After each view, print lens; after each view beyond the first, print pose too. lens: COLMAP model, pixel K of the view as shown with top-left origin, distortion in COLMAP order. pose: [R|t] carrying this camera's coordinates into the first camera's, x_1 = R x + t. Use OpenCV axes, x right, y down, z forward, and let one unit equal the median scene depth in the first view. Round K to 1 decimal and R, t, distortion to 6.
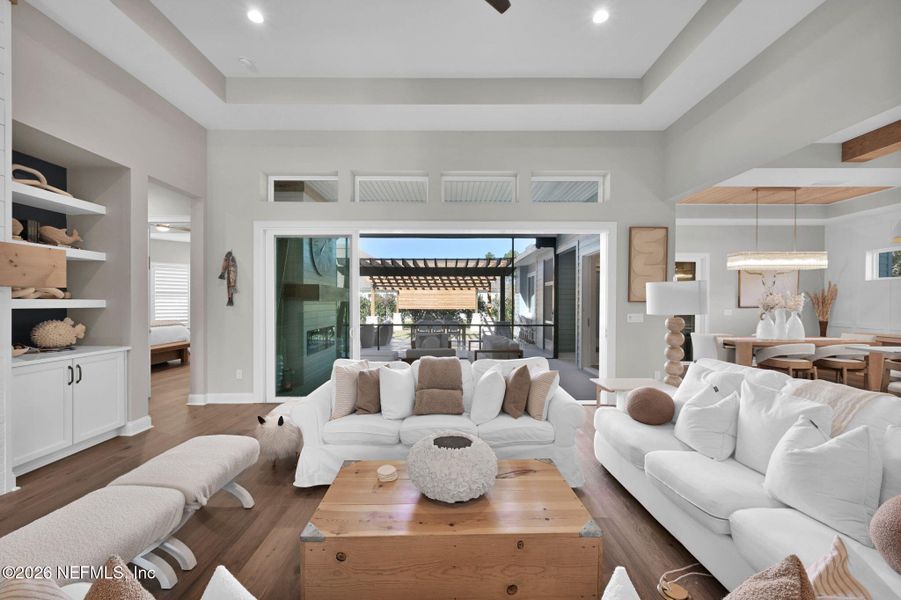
lens RADIAL K [[356.2, 0, 452.6], [0, 356.2, 303.2], [0, 0, 1]] dist [-0.001343, -0.000053]
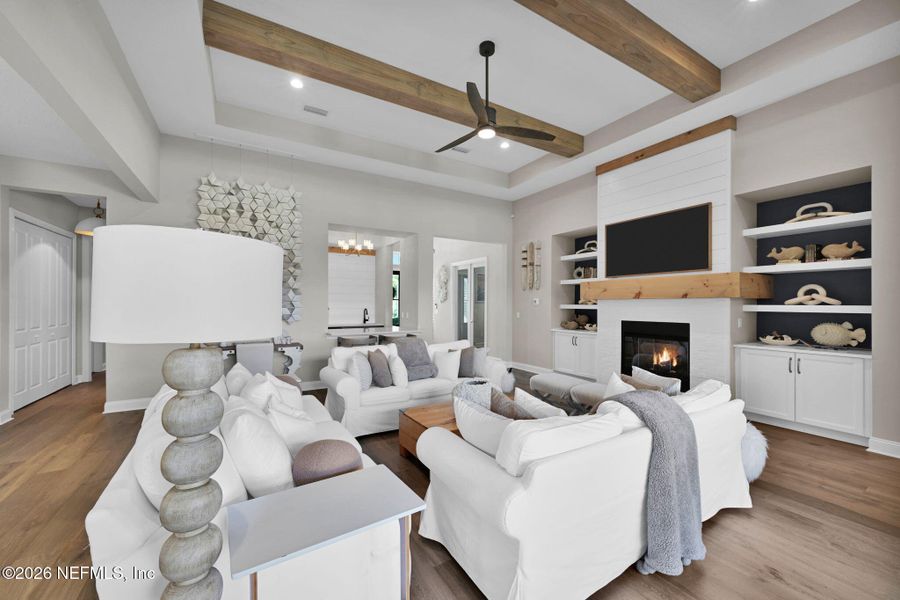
lens RADIAL K [[355.8, 0, 452.1], [0, 355.8, 303.2], [0, 0, 1]] dist [-0.001343, -0.000053]
pose [[-0.857831, -0.010254, -0.513830, 0.314418], [-0.010690, 0.999941, -0.002109, -0.001132], [0.513821, 0.003684, -0.857890, 0.745091]]
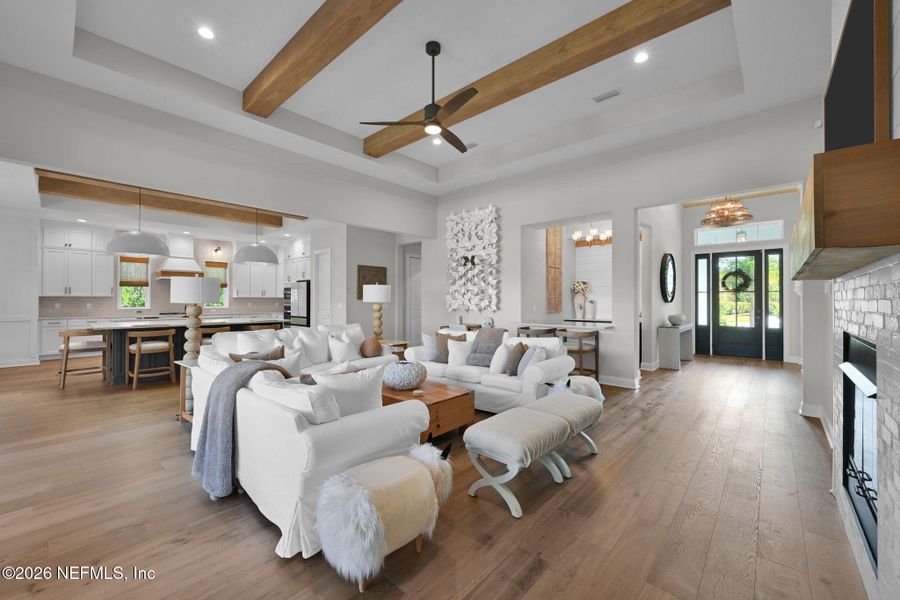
lens RADIAL K [[355.8, 0, 452.1], [0, 355.8, 303.2], [0, 0, 1]] dist [-0.001343, -0.000053]
pose [[-0.747300, -0.011986, 0.664379, -0.471229], [-0.002189, 0.999876, 0.015578, 0.005712], [-0.664483, 0.010187, -0.747234, 0.702961]]
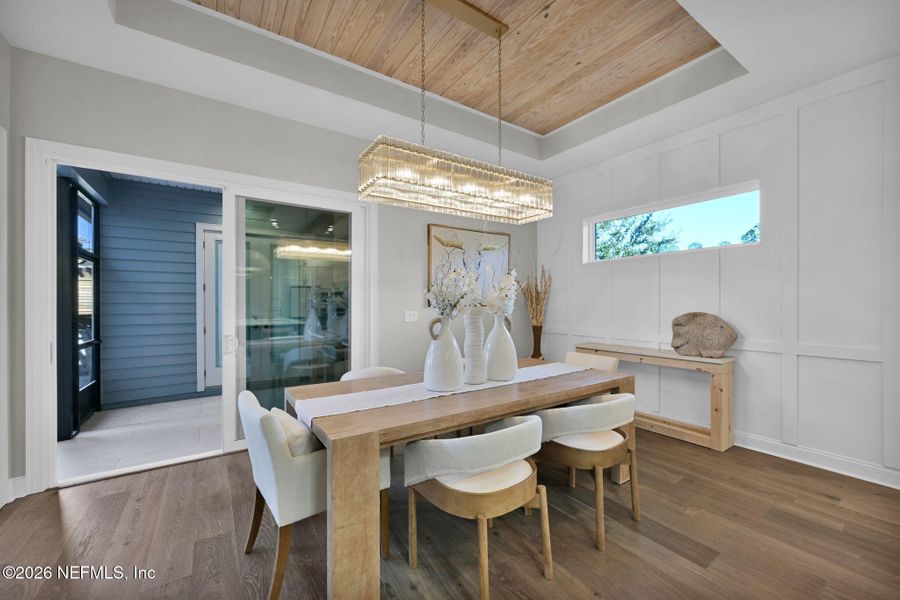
lens RADIAL K [[355.8, 0, 452.1], [0, 355.8, 303.2], [0, 0, 1]] dist [-0.001343, -0.000053]
pose [[0.823373, -0.005737, 0.567472, 0.685642], [0.007685, 0.999970, -0.001041, 0.010179], [-0.567449, 0.005218, 0.823392, 0.695193]]
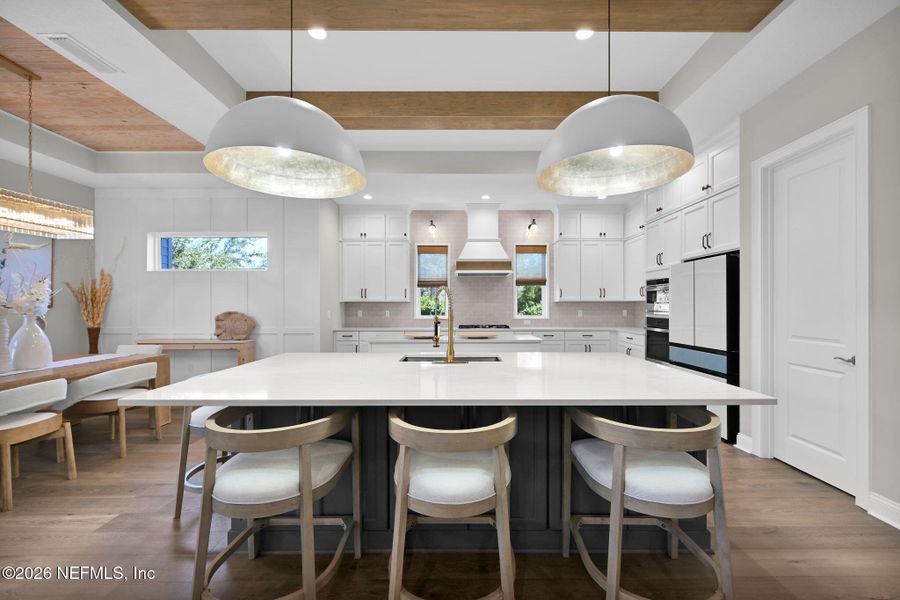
lens RADIAL K [[360.1, 0, 456.3], [0, 360.1, 305.5], [0, 0, 1]] dist [0.000422, -0.000322]
pose [[-0.006135, -0.005595, 0.999966, 0.451332], [0.007051, 0.999959, 0.005638, 0.011602], [-0.999956, 0.007086, -0.006095, 0.401532]]
